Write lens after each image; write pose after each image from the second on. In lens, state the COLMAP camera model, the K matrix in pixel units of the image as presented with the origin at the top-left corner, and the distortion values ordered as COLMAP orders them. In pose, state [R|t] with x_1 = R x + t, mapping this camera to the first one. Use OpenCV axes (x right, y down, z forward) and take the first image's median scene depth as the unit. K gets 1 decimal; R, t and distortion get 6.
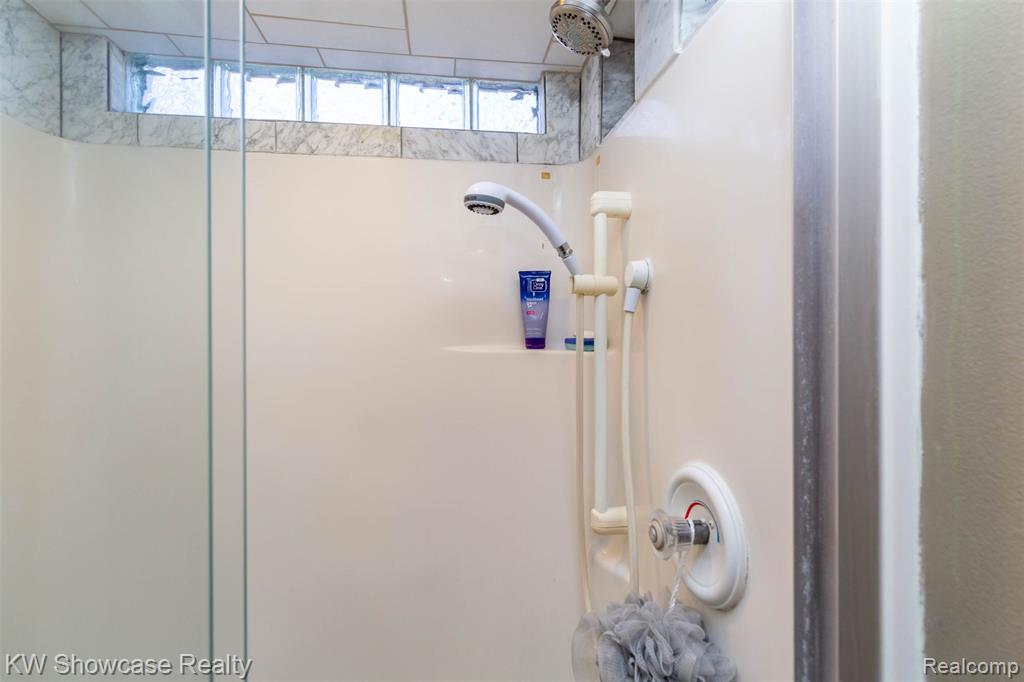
lens RADIAL K [[477.0, 0, 516.8], [0, 477.0, 342.9], [0, 0, 1]] dist [0.002579, 0.000893]
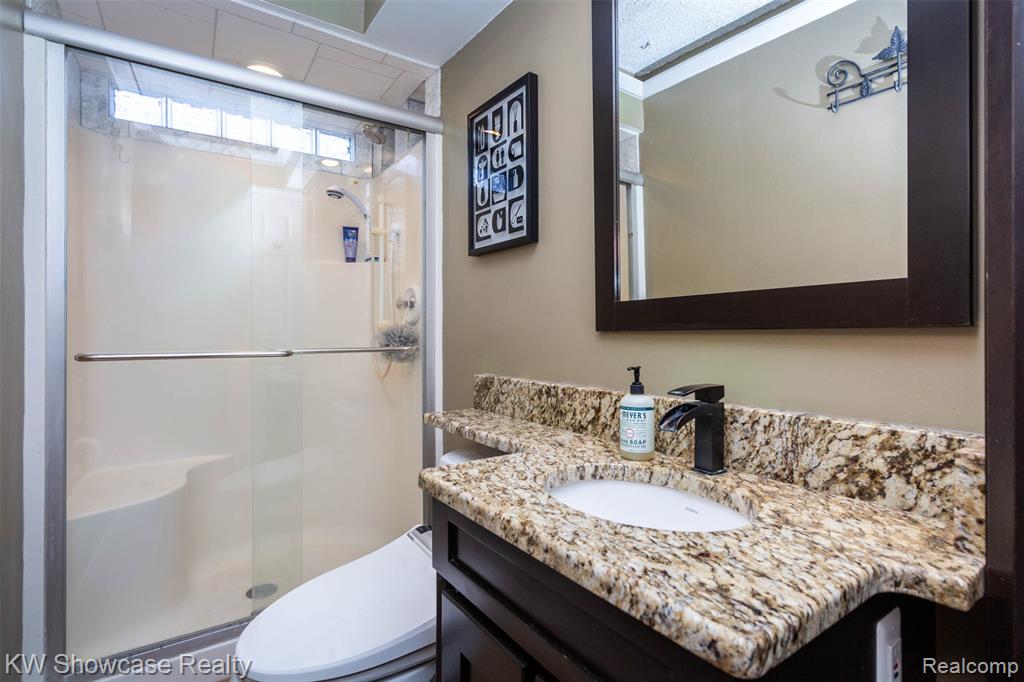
lens RADIAL K [[477.0, 0, 518.0], [0, 477.0, 334.3], [0, 0, 1]] dist [0.002579, 0.000893]
pose [[0.905577, 0.004661, 0.424156, -0.203648], [0.001806, 0.999888, -0.014843, 0.394663], [-0.424178, 0.014208, 0.905468, -1.358258]]
